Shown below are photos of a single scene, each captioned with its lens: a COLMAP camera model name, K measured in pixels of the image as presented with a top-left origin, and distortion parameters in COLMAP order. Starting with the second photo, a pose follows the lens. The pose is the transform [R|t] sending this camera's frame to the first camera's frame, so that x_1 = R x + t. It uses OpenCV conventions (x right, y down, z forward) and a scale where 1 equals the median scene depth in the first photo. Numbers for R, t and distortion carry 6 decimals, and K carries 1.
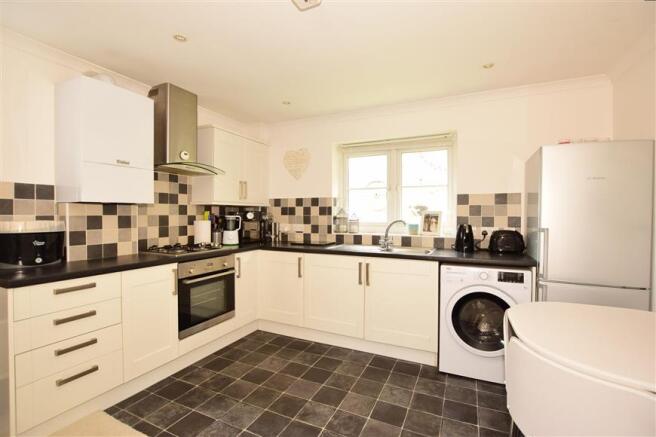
lens RADIAL K [[293.3, 0, 328.0], [0, 293.3, 218.5], [0, 0, 1]] dist [-0.001367, -0.000031]
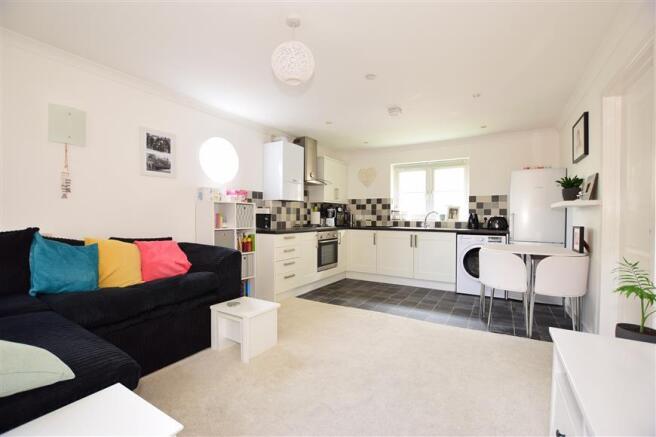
lens RADIAL K [[293.3, 0, 328.0], [0, 293.3, 218.5], [0, 0, 1]] dist [-0.001367, -0.000031]
pose [[0.995952, 0.004021, -0.089800, -0.212939], [-0.004709, 0.999961, -0.007458, 0.062140], [0.089766, 0.007850, 0.995932, -0.740191]]
